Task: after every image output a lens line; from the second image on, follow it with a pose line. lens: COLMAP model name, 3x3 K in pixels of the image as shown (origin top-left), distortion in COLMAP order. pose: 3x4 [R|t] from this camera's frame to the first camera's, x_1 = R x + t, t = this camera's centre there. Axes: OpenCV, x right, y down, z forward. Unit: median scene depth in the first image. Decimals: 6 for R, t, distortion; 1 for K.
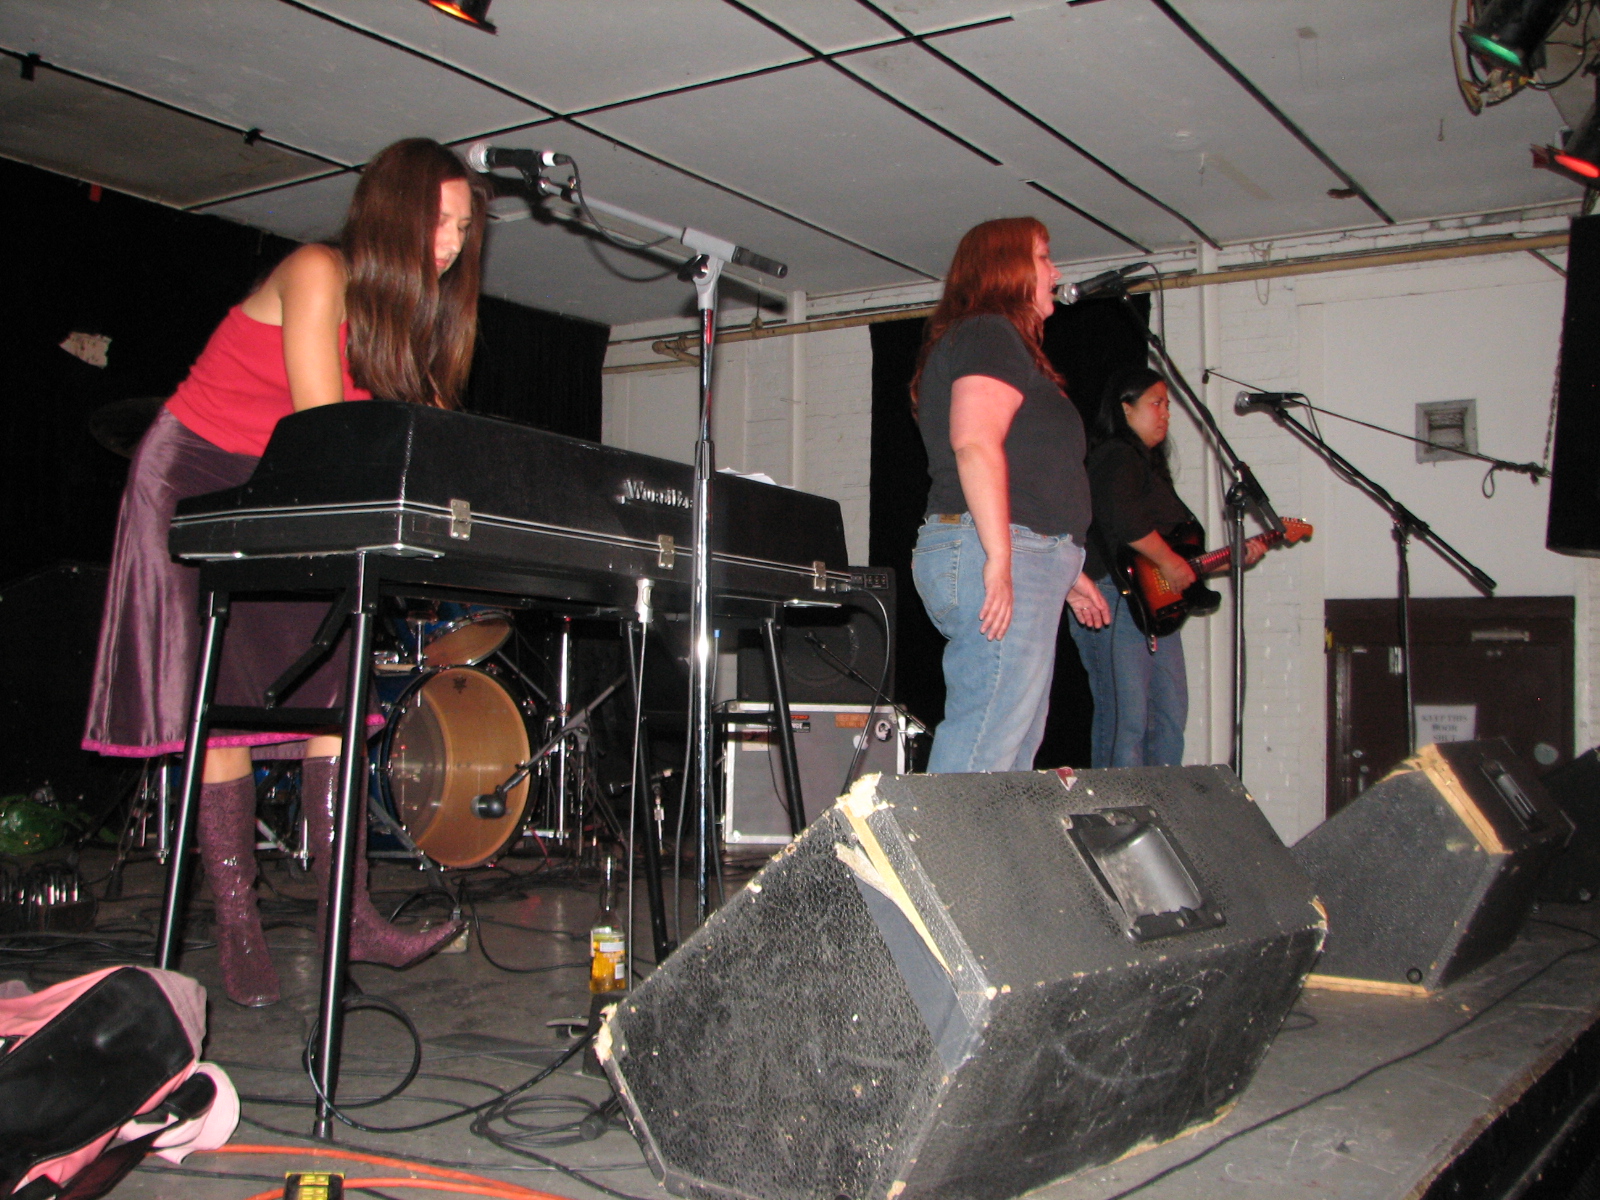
lens RADIAL K [[1708.9, 0, 837.0], [0, 1708.9, 604.0], [0, 0, 1]] dist [-0.209749, 0.273968]
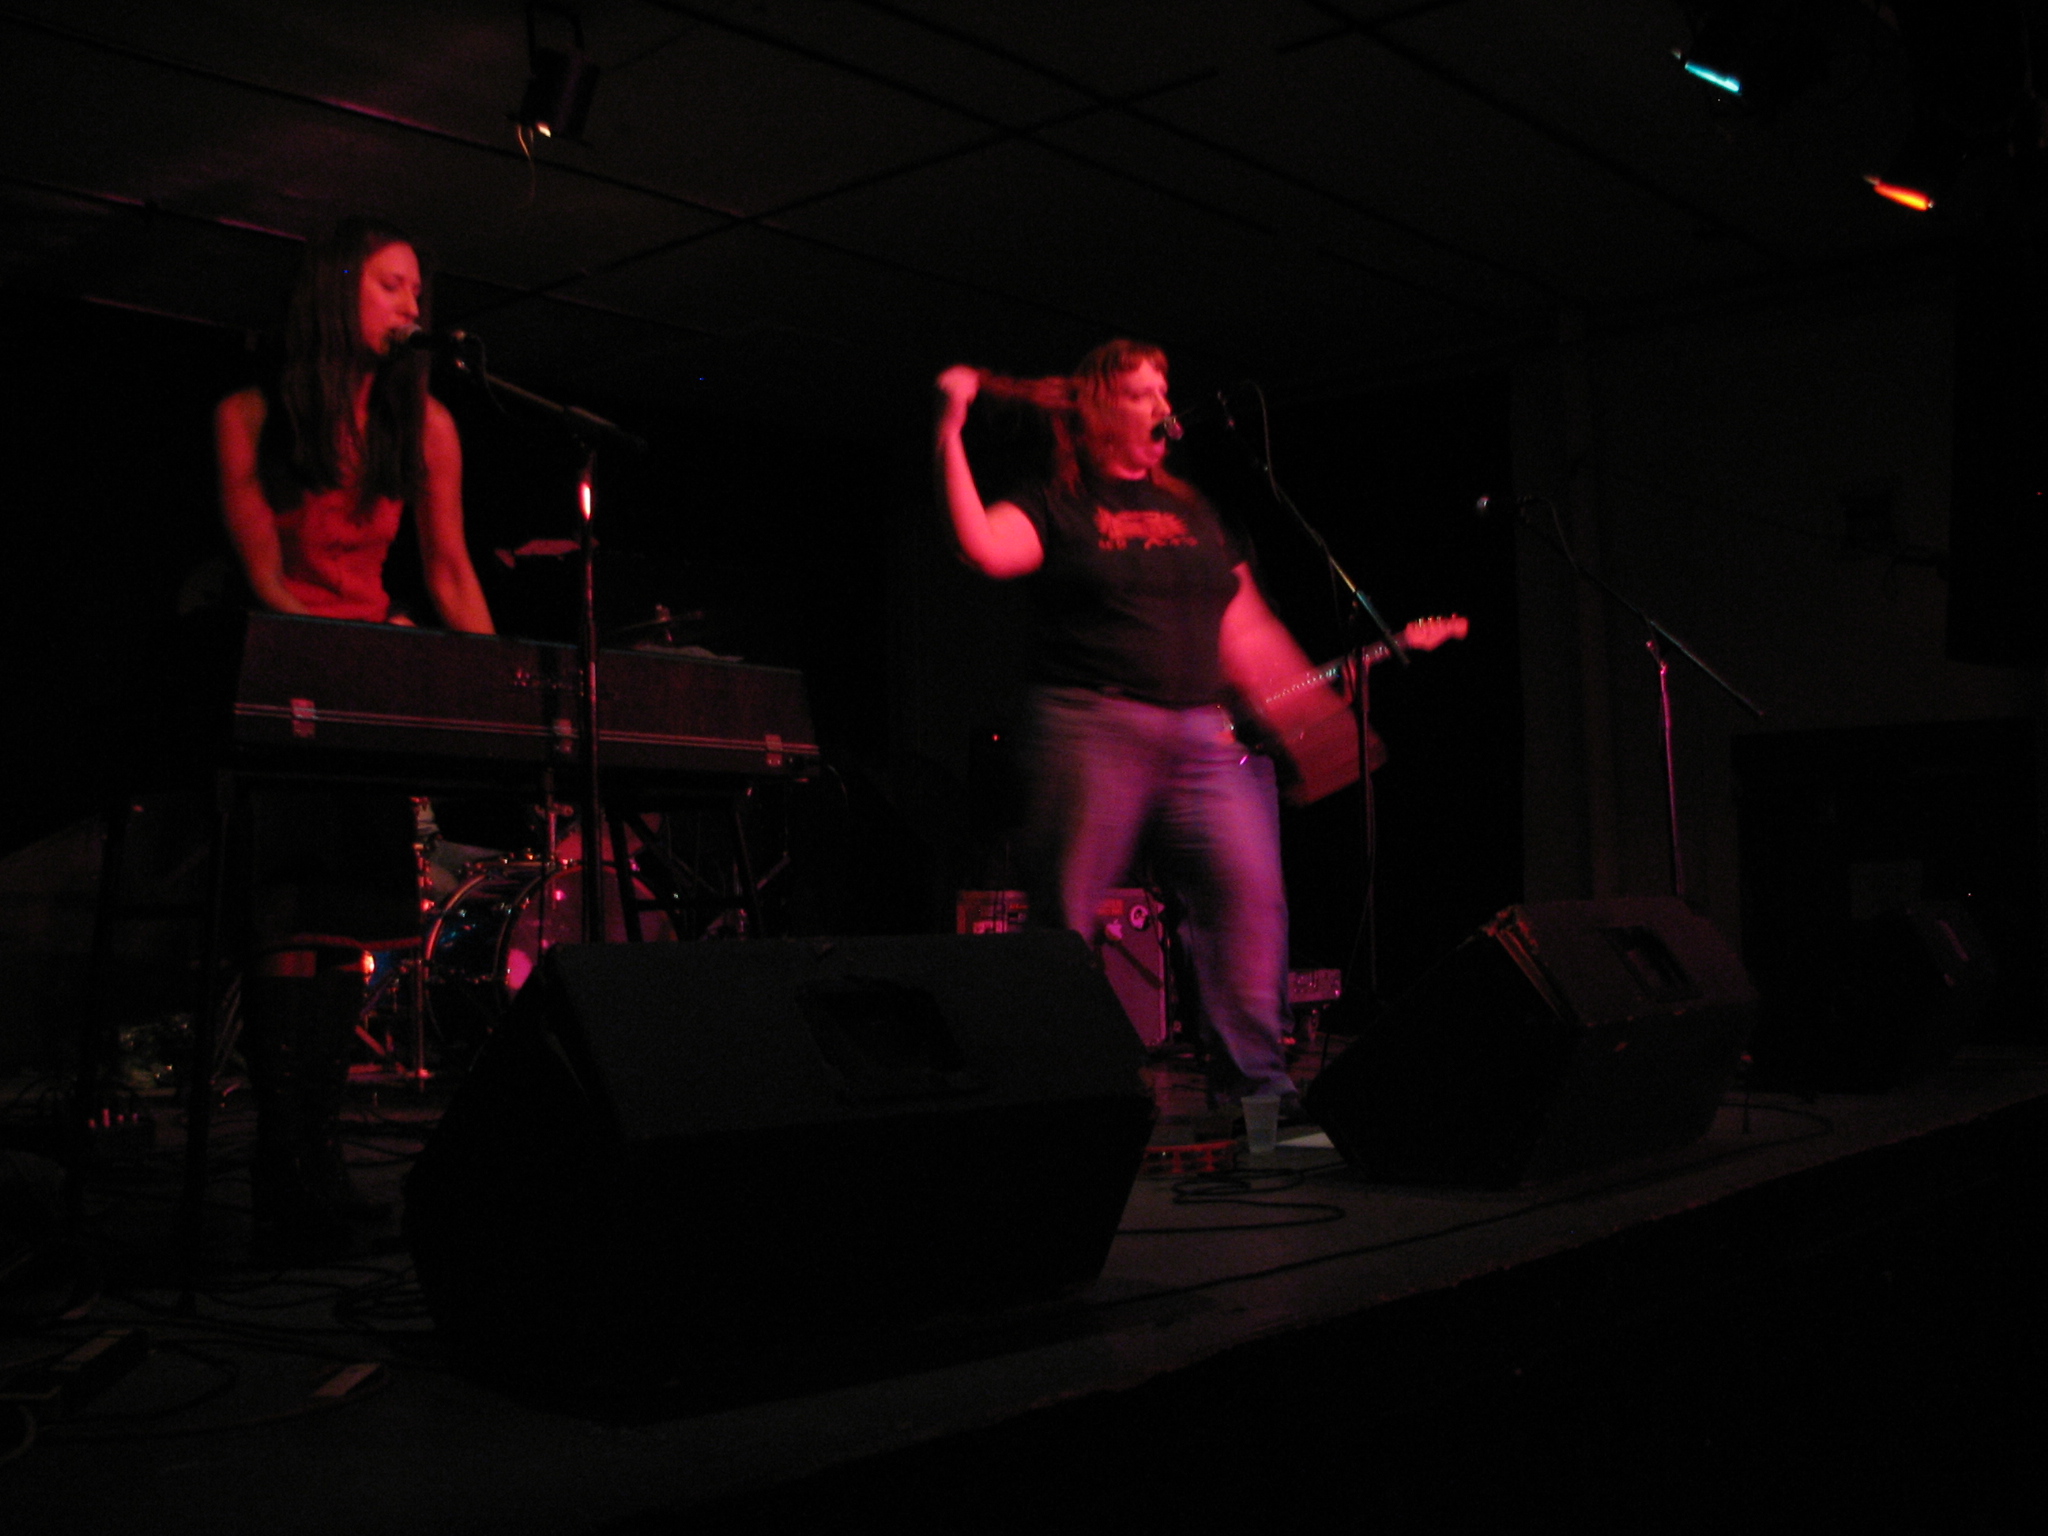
lens RADIAL K [[2187.4, 0, 1071.3], [0, 2187.4, 773.1], [0, 0, 1]] dist [-0.209749, 0.273968]
pose [[0.990759, -0.046295, -0.127492, 0.129195], [0.046475, 0.998918, -0.001562, 0.002500], [0.127426, -0.004377, 0.991838, -0.075975]]
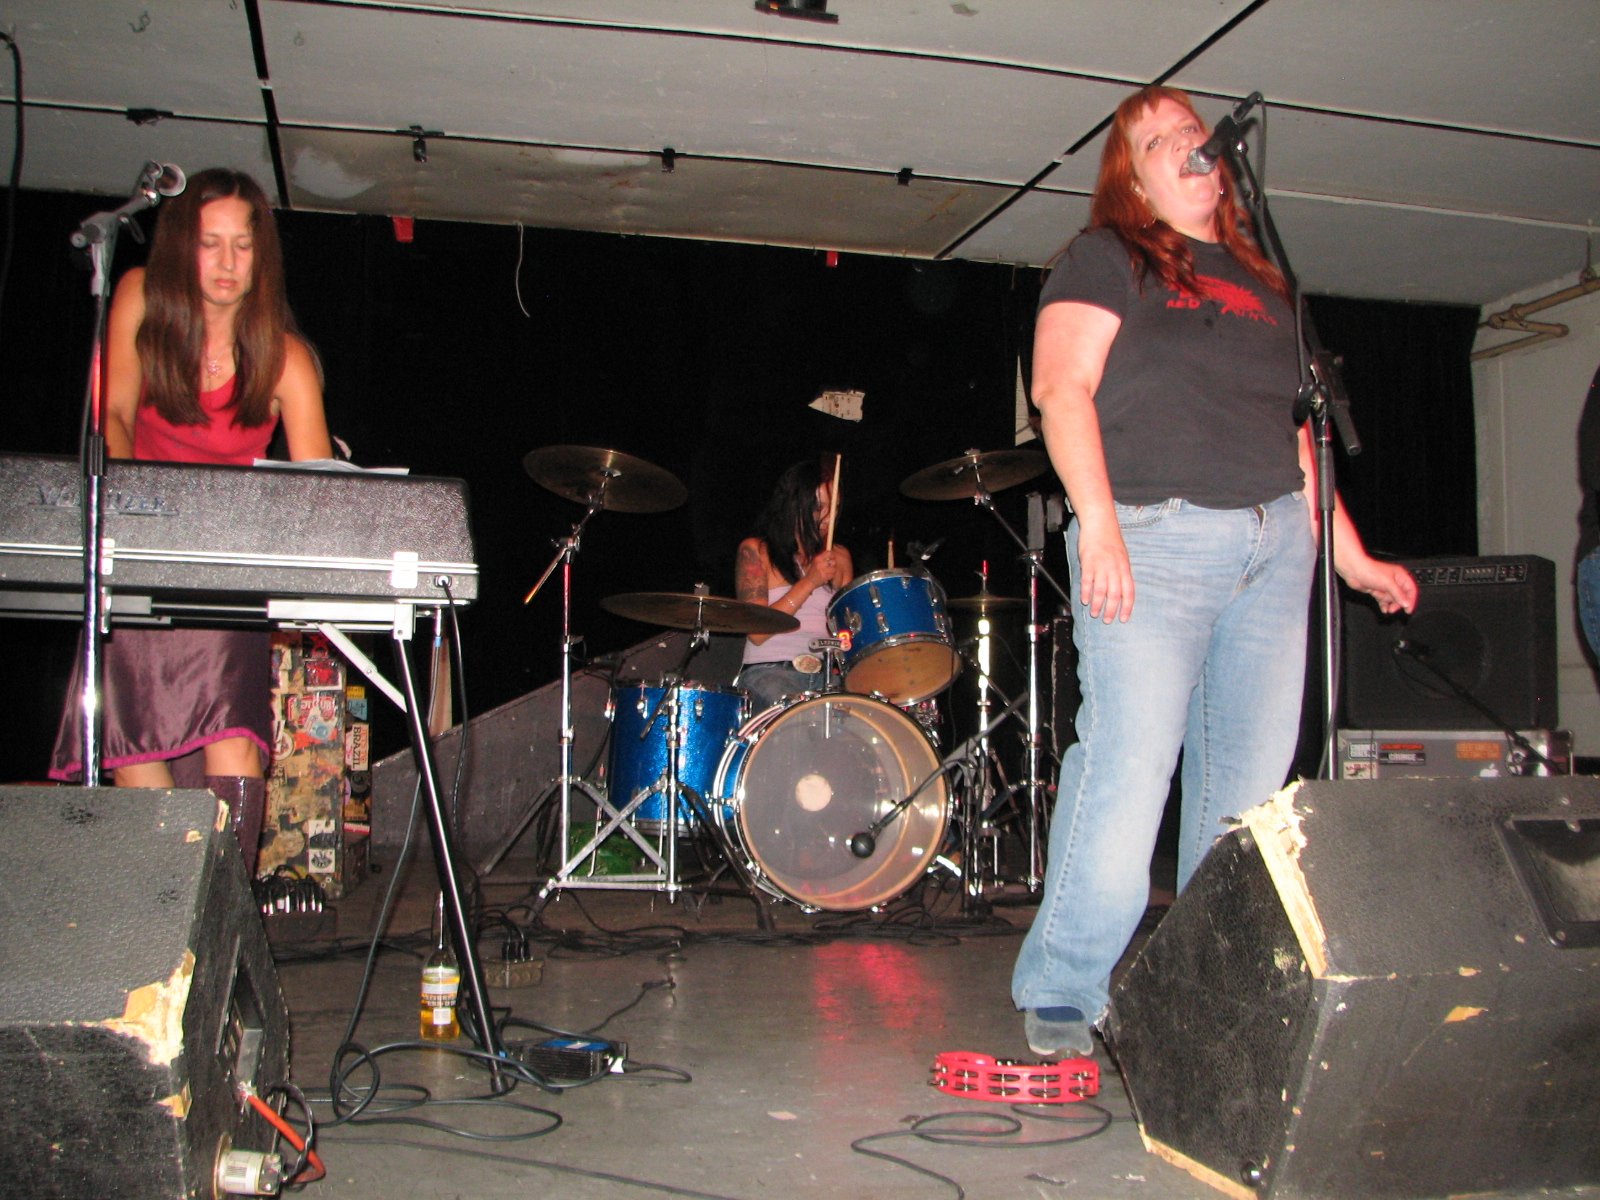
lens RADIAL K [[1708.9, 0, 837.0], [0, 1708.9, 604.0], [0, 0, 1]] dist [-0.209749, 0.273968]
pose [[0.739179, -0.058615, -0.670954, 0.298329], [0.042137, 0.998279, -0.040789, 0.018412], [0.672190, 0.001878, 0.740377, 0.215666]]
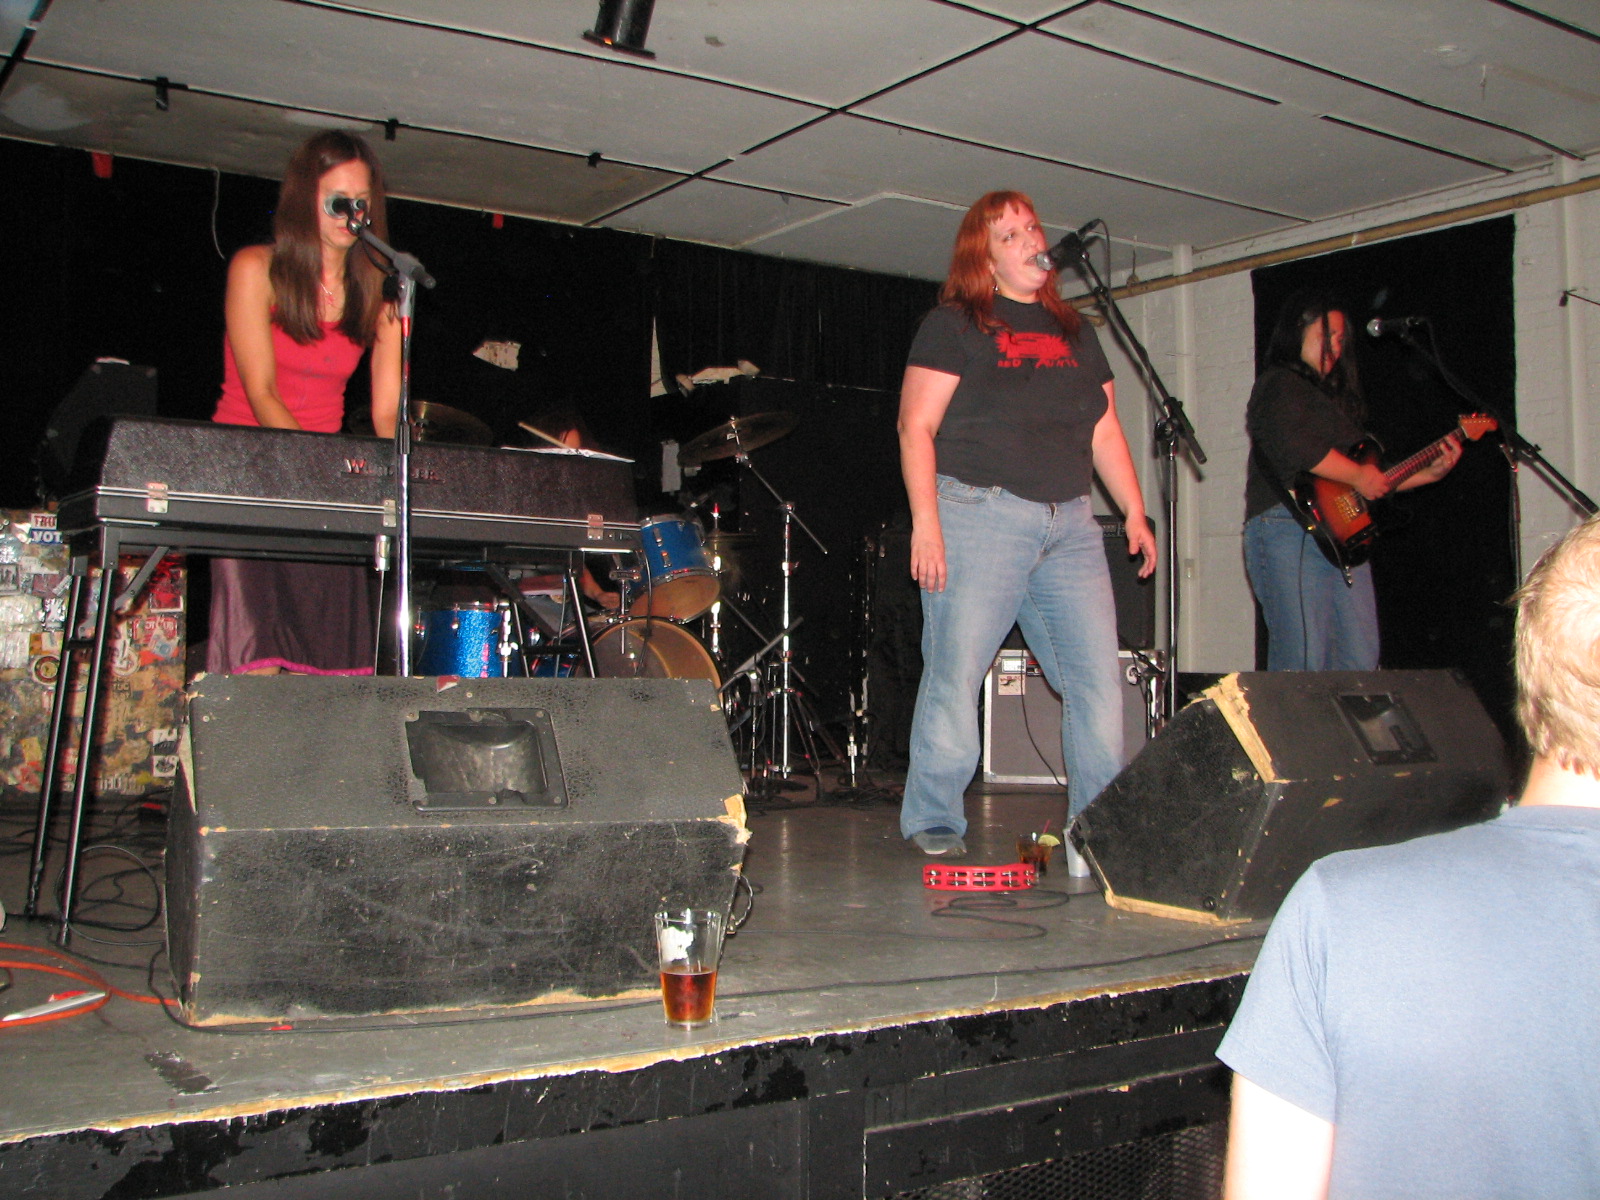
lens RADIAL K [[1708.9, 0, 837.0], [0, 1708.9, 604.0], [0, 0, 1]] dist [-0.209749, 0.273968]
pose [[0.921013, -0.021134, -0.388957, 0.248952], [0.029778, 0.999425, 0.016209, 0.009374], [0.388391, -0.026511, 0.921113, -0.006844]]
